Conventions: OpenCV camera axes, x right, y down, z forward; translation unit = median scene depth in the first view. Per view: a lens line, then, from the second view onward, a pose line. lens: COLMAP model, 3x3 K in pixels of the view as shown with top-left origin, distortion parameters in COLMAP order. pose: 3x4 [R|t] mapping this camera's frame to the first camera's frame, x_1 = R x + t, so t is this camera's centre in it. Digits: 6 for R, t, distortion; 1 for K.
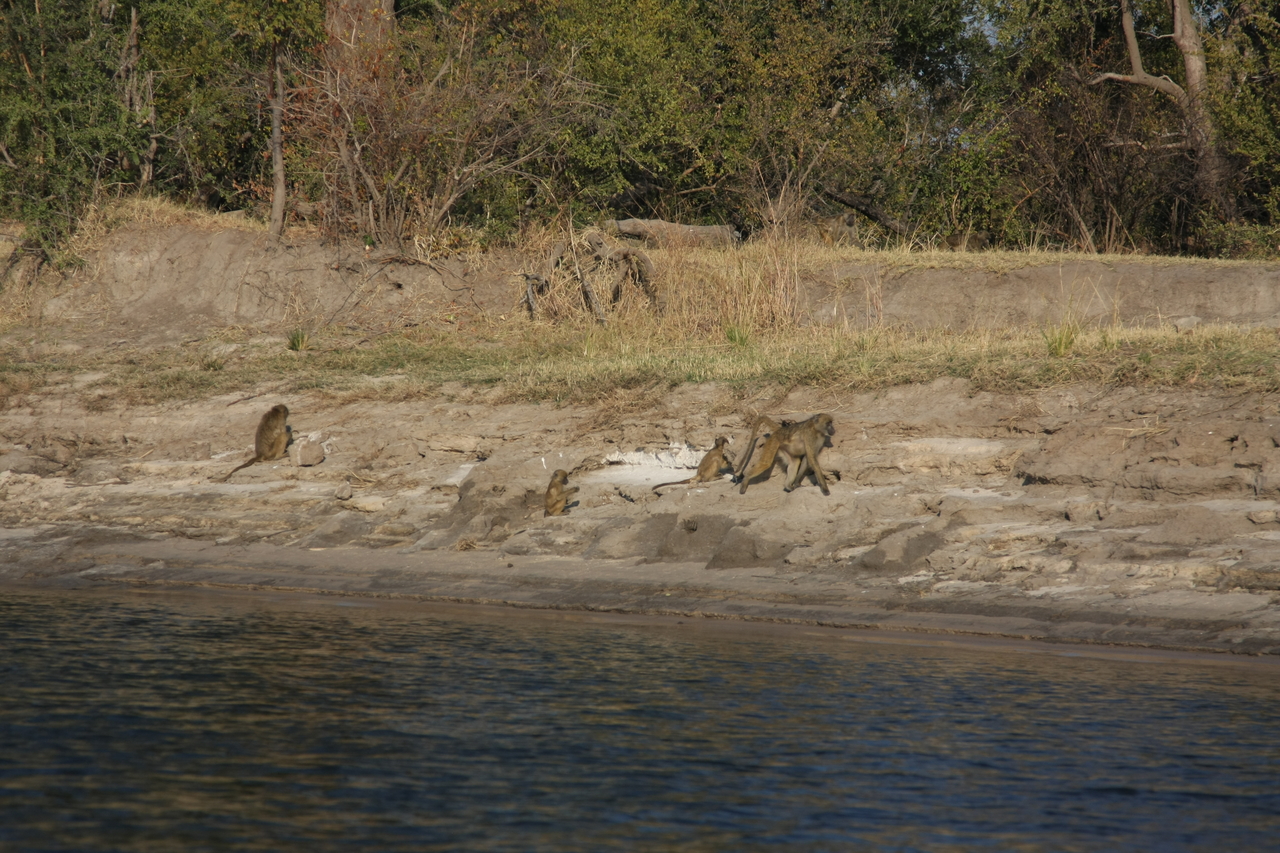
lens RADIAL K [[6320.1, 0, 640.0], [0, 6320.1, 426.5], [0, 0, 1]] dist [0.925945, -1.866788]
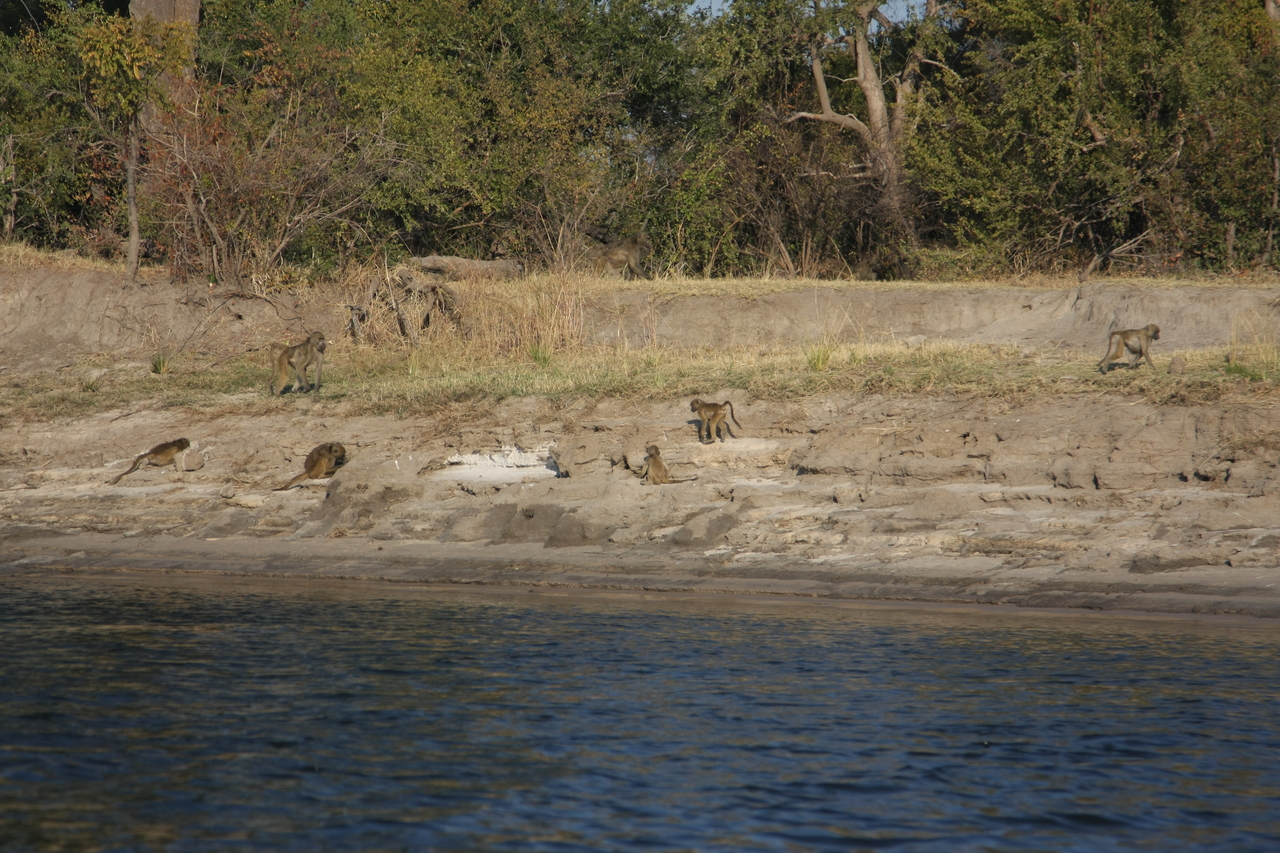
lens RADIAL K [[6320.1, 0, 640.0], [0, 6320.1, 426.5], [0, 0, 1]] dist [0.925945, -1.866788]
pose [[0.997995, -0.018469, 0.060538, -0.041114], [0.018413, 0.999829, 0.001490, -0.002471], [-0.060555, -0.000372, 0.998165, -0.214766]]
